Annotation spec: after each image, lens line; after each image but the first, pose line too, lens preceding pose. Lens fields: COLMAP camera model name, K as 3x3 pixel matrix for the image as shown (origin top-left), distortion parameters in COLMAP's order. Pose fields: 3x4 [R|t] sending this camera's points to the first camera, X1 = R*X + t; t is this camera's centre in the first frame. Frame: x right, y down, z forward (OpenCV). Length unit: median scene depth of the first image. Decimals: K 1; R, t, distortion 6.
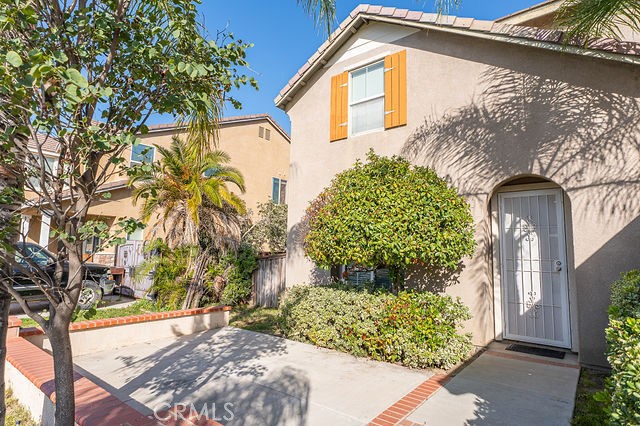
lens RADIAL K [[348.2, 0, 320.0], [0, 348.2, 213.0], [0, 0, 1]] dist [0.000600, 0.000065]
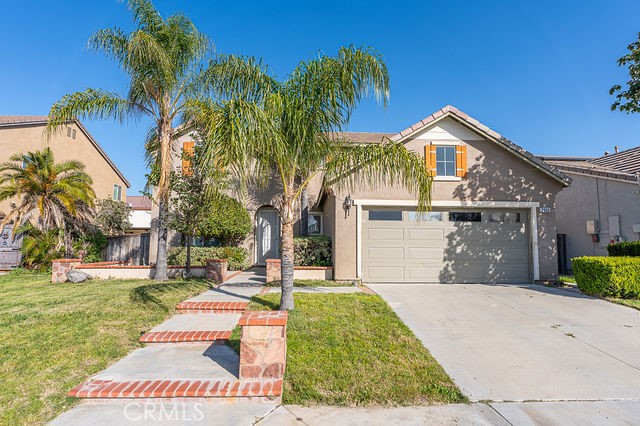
lens RADIAL K [[336.8, 0, 320.0], [0, 336.8, 213.0], [0, 0, 1]] dist [0.000334, 0.000152]
pose [[0.751323, 0.040670, 0.658680, -0.817753], [-0.064697, 0.997831, 0.012186, -0.094619], [-0.656756, -0.051770, 0.752324, -1.227469]]
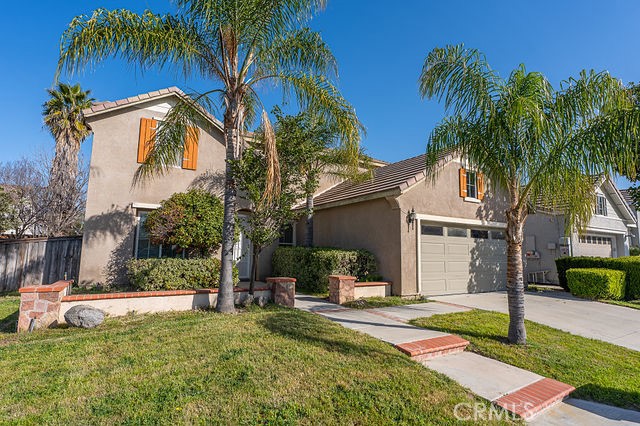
lens RADIAL K [[319.9, 0, 320.0], [0, 319.9, 213.0], [0, 0, 1]] dist [-0.001893, -0.000305]
pose [[0.351149, 0.090999, 0.931887, -1.206304], [-0.118597, 0.991573, -0.052139, -0.020602], [-0.928778, -0.092210, 0.358982, -0.262753]]
